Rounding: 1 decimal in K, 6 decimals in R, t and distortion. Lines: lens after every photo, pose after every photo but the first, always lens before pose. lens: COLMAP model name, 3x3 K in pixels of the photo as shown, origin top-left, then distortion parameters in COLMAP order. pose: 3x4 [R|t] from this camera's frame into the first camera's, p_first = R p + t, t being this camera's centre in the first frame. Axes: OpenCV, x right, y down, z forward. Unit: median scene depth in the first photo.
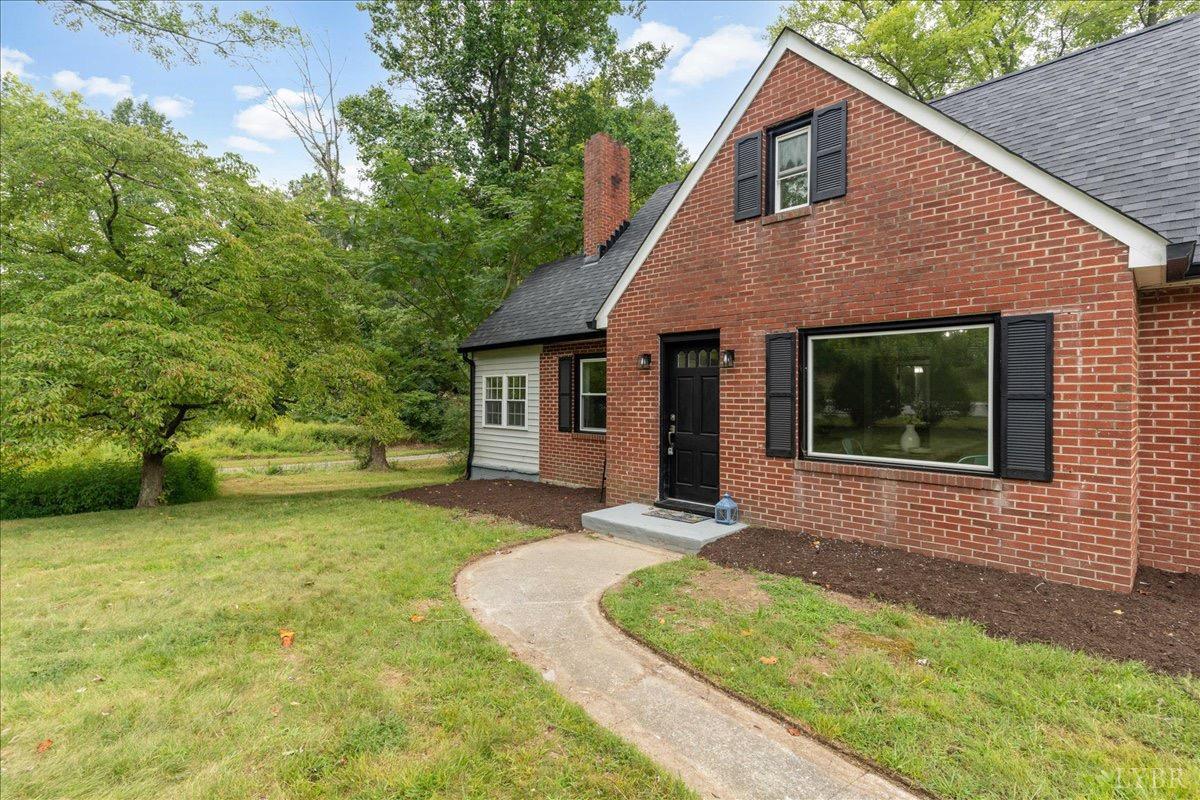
lens RADIAL K [[581.9, 0, 596.5], [0, 581.9, 385.9], [0, 0, 1]] dist [0.004962, 0.000679]
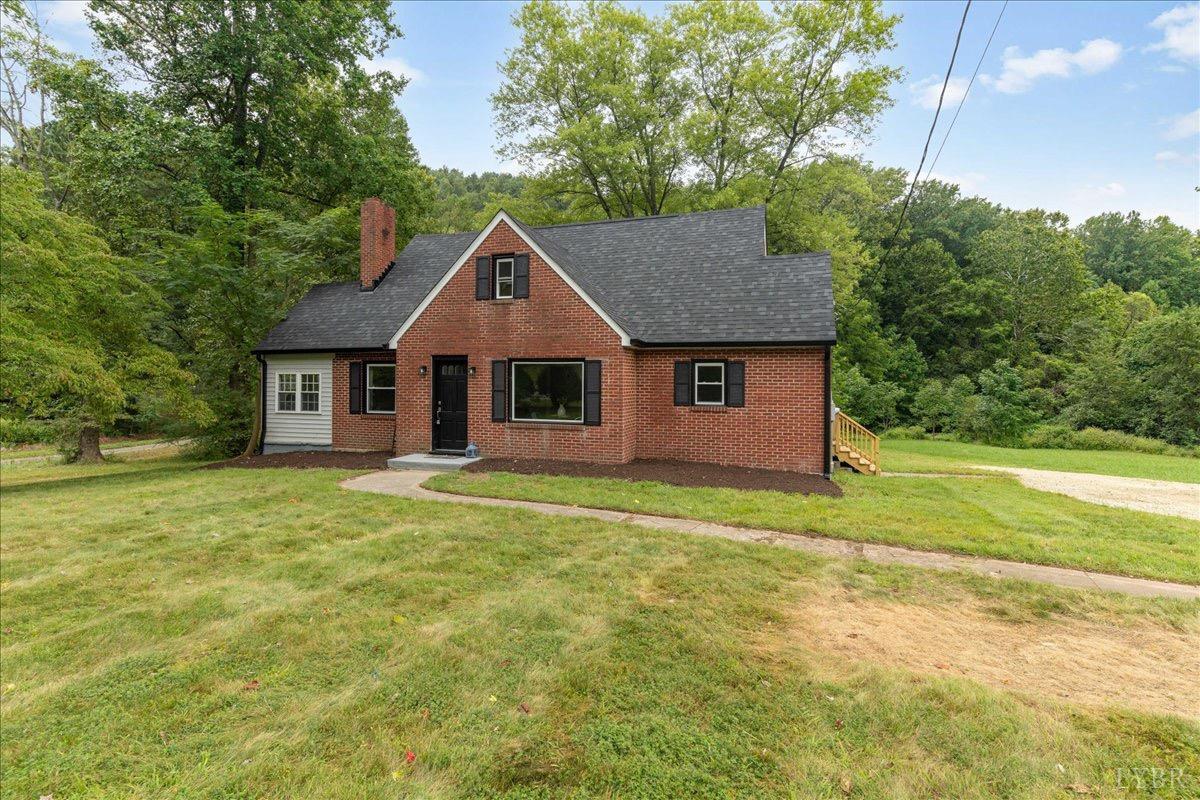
lens RADIAL K [[581.9, 0, 596.5], [0, 581.9, 385.9], [0, 0, 1]] dist [0.004962, 0.000679]
pose [[0.892858, -0.006466, 0.450291, -0.231945], [-0.006747, 0.999593, 0.027732, -0.047826], [-0.450287, -0.027798, 0.892451, -0.760102]]
